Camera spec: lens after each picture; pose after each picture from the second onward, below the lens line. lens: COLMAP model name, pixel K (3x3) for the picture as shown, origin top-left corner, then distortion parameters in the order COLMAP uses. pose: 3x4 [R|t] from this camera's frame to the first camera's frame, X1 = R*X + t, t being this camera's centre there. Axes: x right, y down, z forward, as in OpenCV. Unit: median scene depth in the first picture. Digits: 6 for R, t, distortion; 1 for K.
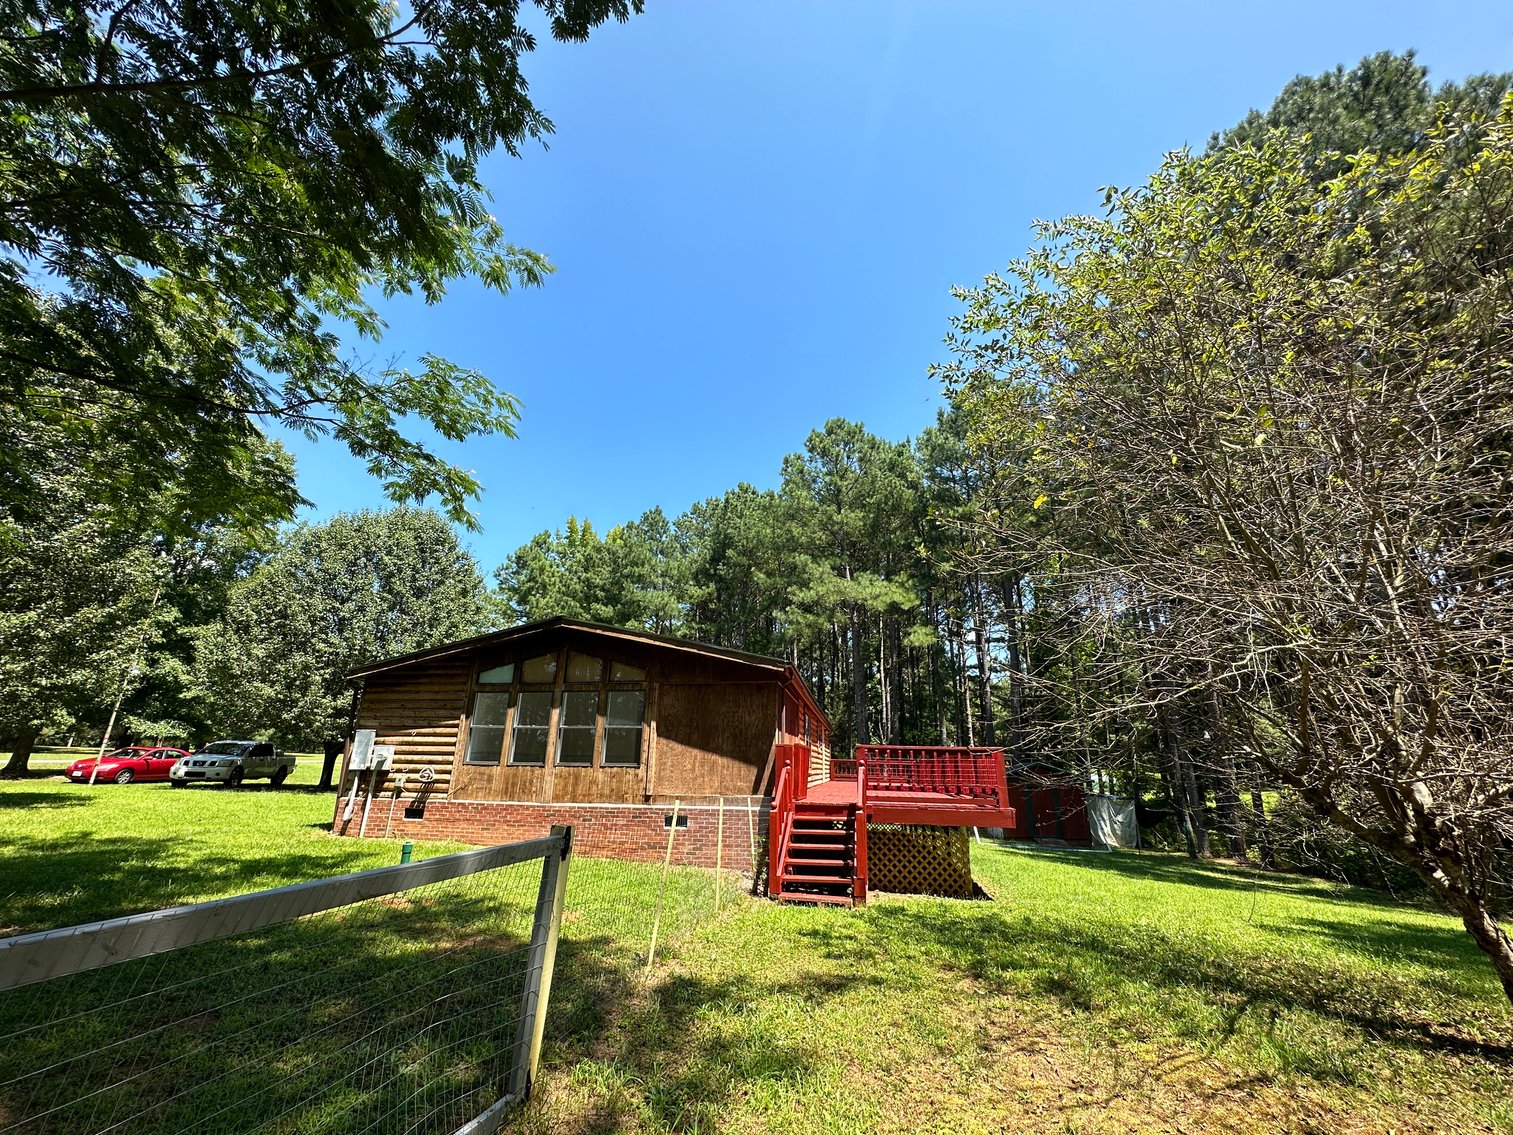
lens RADIAL K [[604.6, 0, 762.4], [0, 604.6, 569.0], [0, 0, 1]] dist [-0.002299, 0.000630]
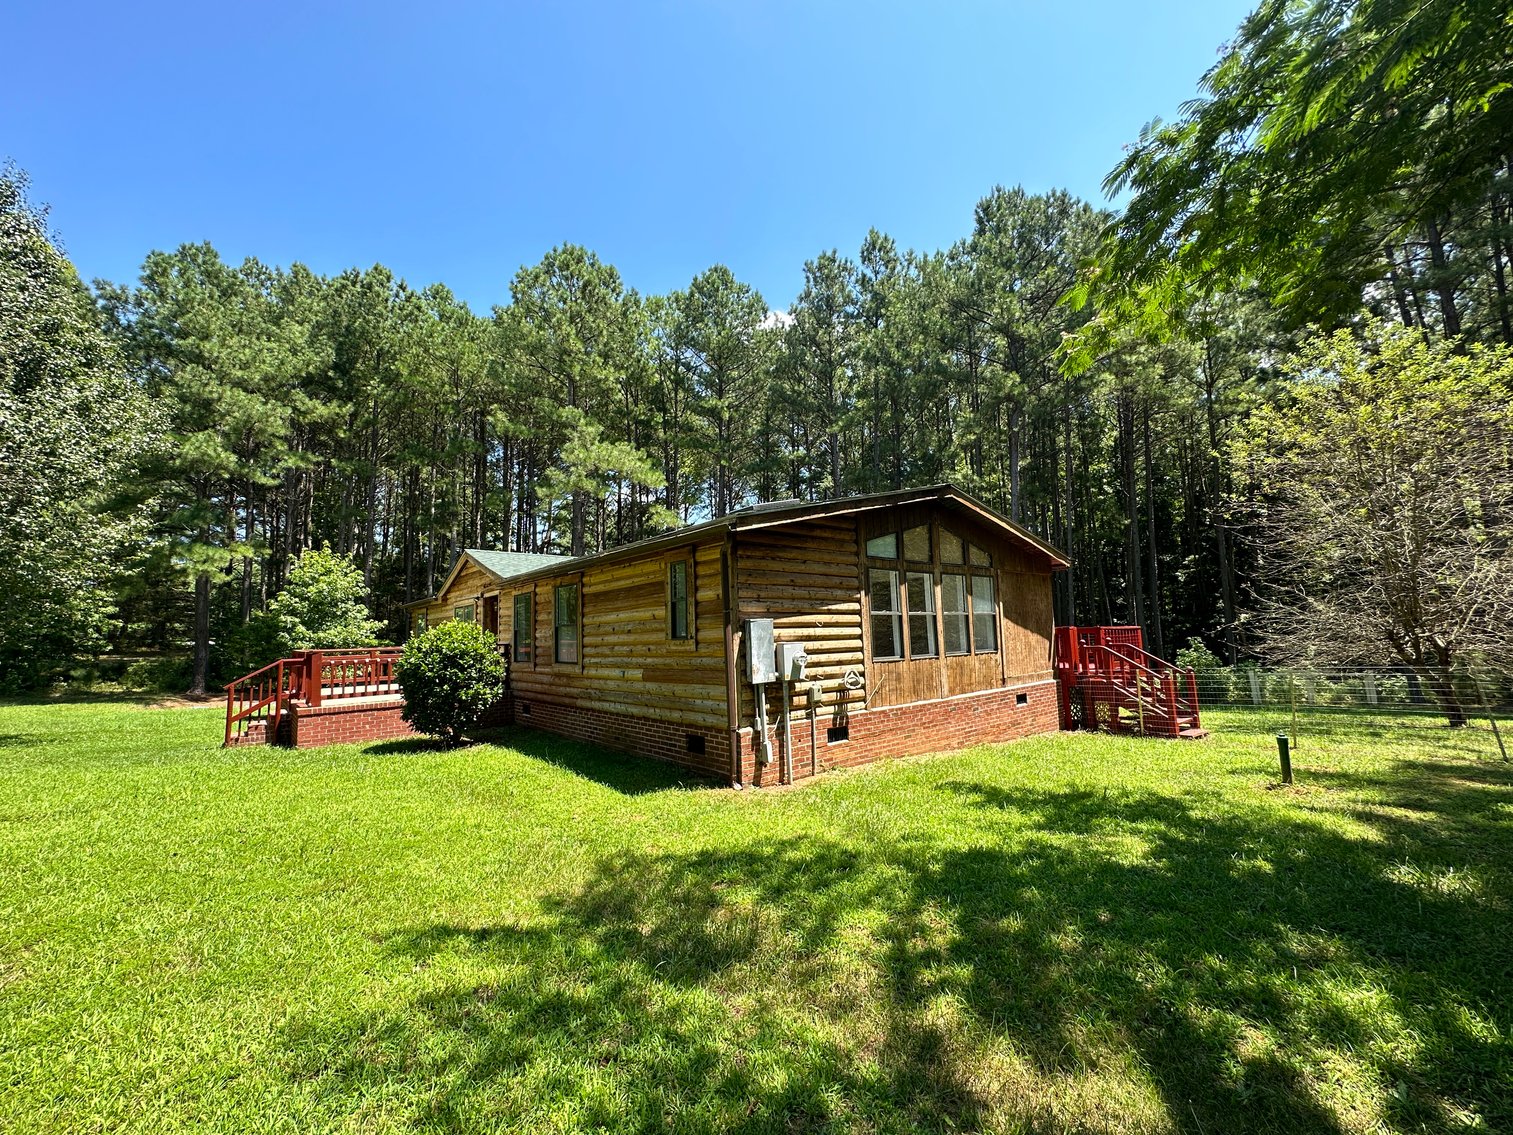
lens RADIAL K [[604.6, 0, 762.4], [0, 604.6, 569.0], [0, 0, 1]] dist [-0.002299, 0.000630]
pose [[0.644154, 0.052795, 0.763071, -1.149381], [-0.202901, 0.973670, 0.103915, 0.160588], [-0.737494, -0.221765, 0.637906, 0.646468]]
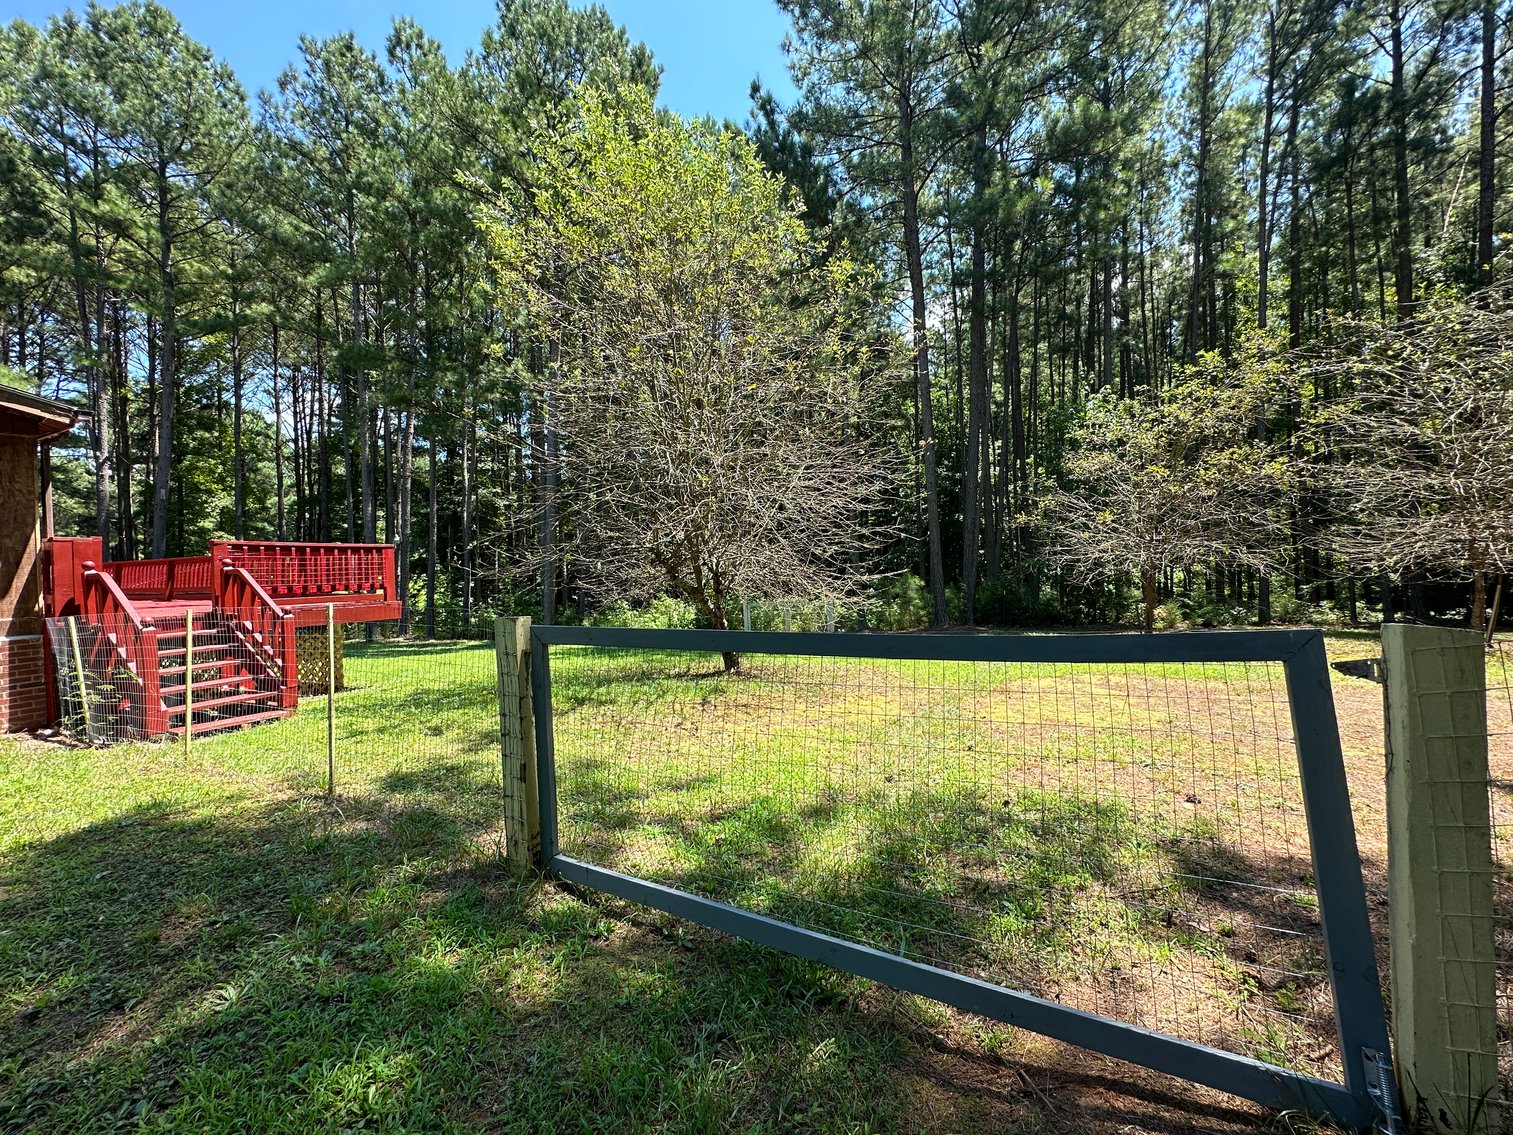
lens RADIAL K [[611.2, 0, 750.4], [0, 611.2, 565.5], [0, 0, 1]] dist [-0.001339, 0.000279]
pose [[0.300030, -0.028246, 0.953512, -0.325685], [-0.266856, 0.957168, 0.112323, 0.051113], [-0.915844, -0.288151, 0.279641, 0.147052]]
